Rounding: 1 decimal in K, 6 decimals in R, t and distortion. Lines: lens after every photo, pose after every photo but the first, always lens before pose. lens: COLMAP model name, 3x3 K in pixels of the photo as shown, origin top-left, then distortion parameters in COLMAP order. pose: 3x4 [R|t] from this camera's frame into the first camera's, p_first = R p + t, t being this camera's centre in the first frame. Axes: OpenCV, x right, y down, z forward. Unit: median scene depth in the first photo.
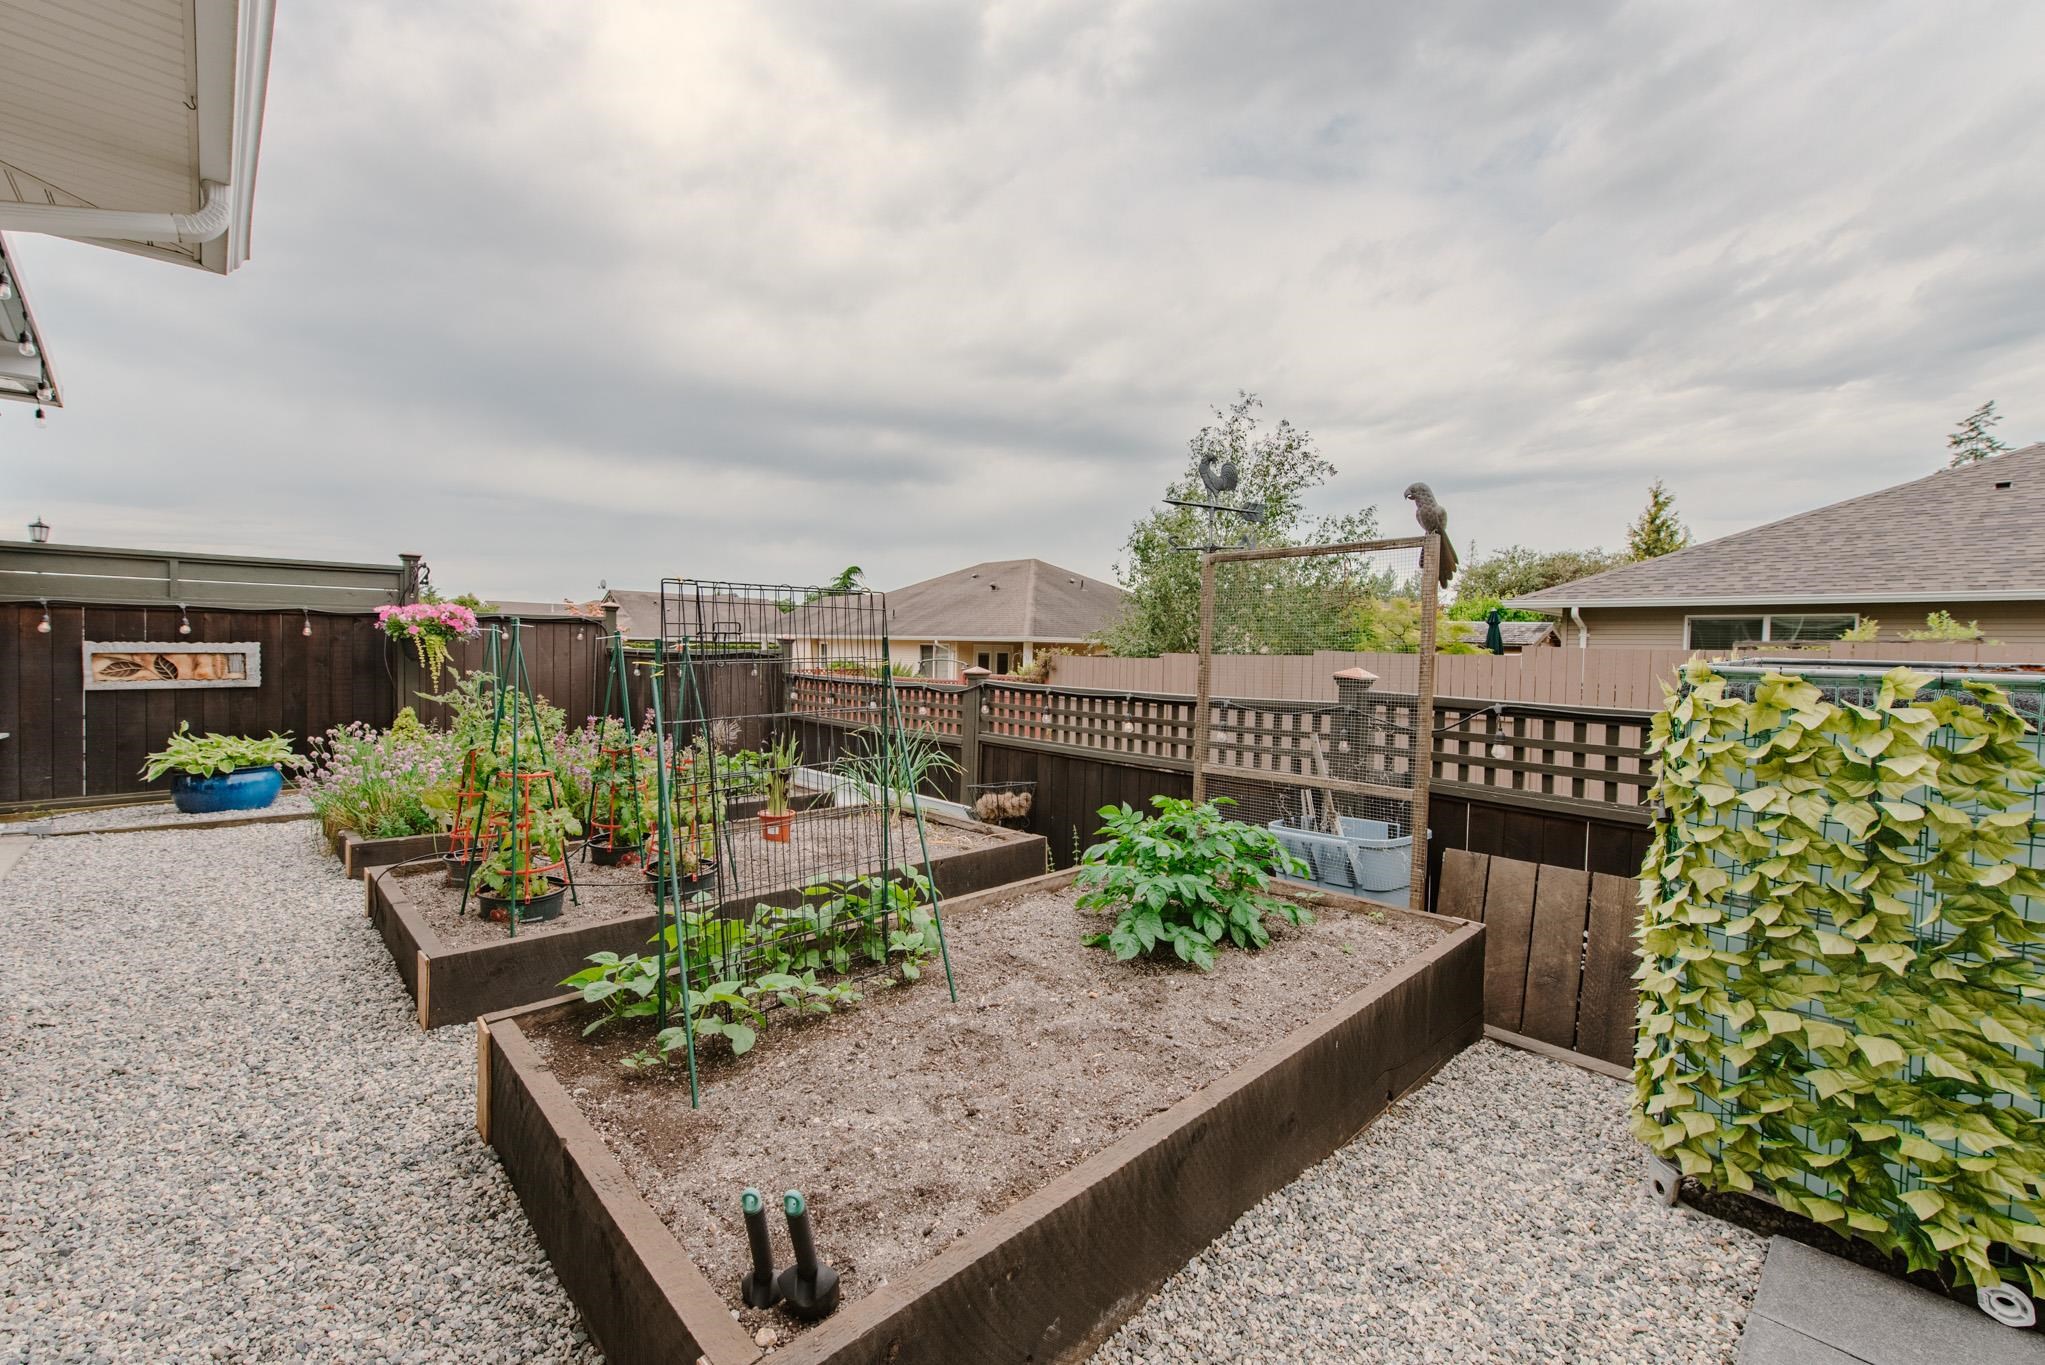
lens RADIAL K [[812.1, 0, 1022.5], [0, 812.1, 682.5], [0, 0, 1]] dist [0.011050, -0.000030]
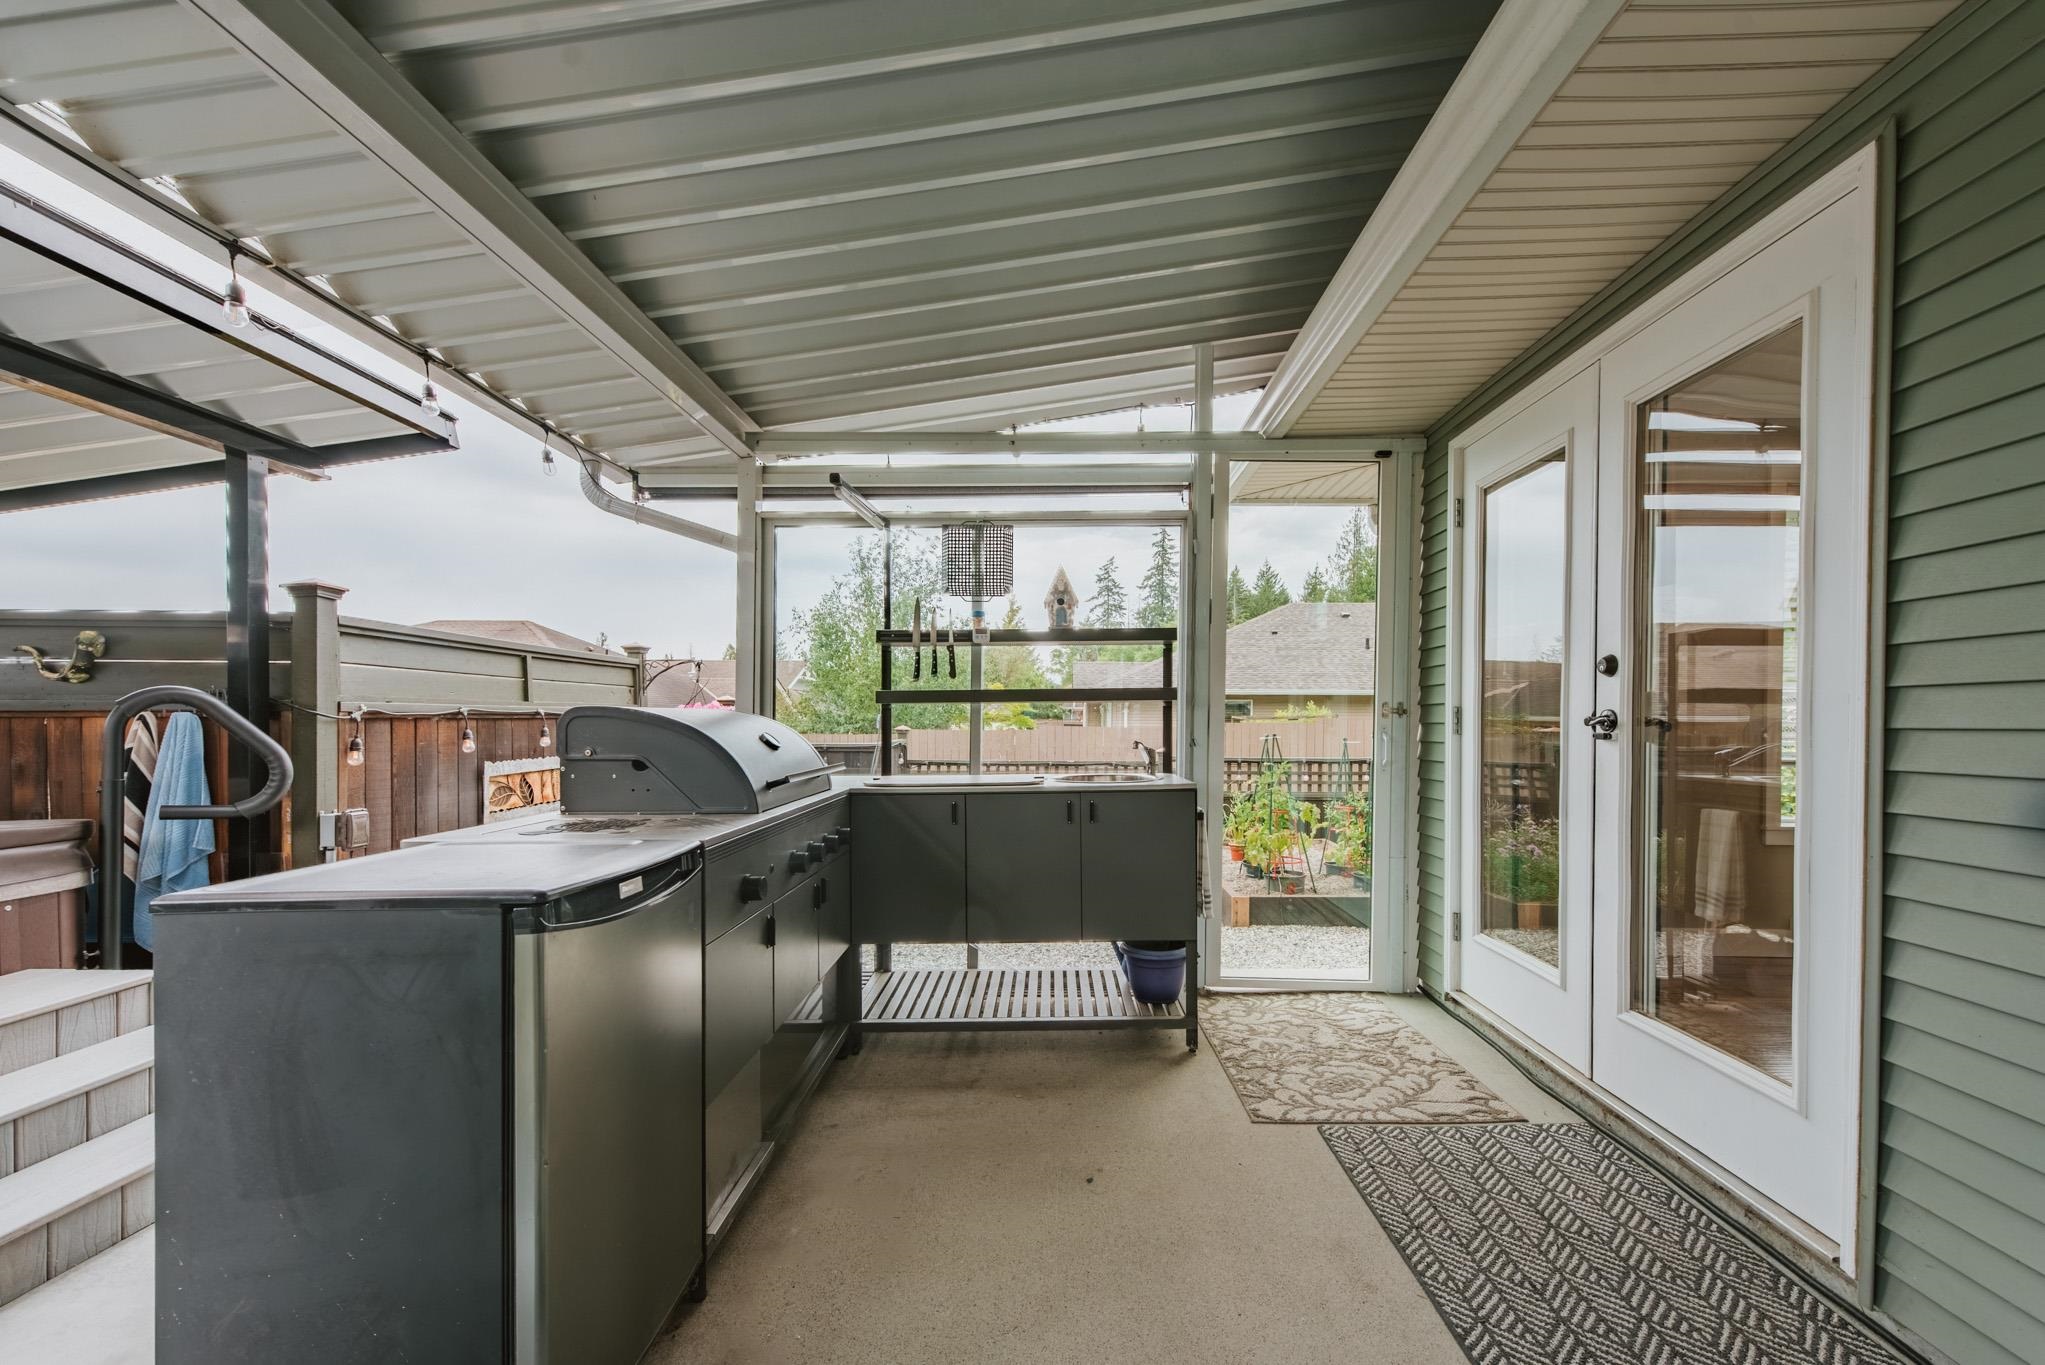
lens RADIAL K [[808.4, 0, 1017.7], [0, 808.4, 714.4], [0, 0, 1]] dist [0.027326, 0.000057]
pose [[0.717368, -0.011648, 0.696597, -1.247018], [0.040917, 0.998839, -0.025436, -0.051726], [-0.695492, 0.046749, 0.717012, 0.093466]]
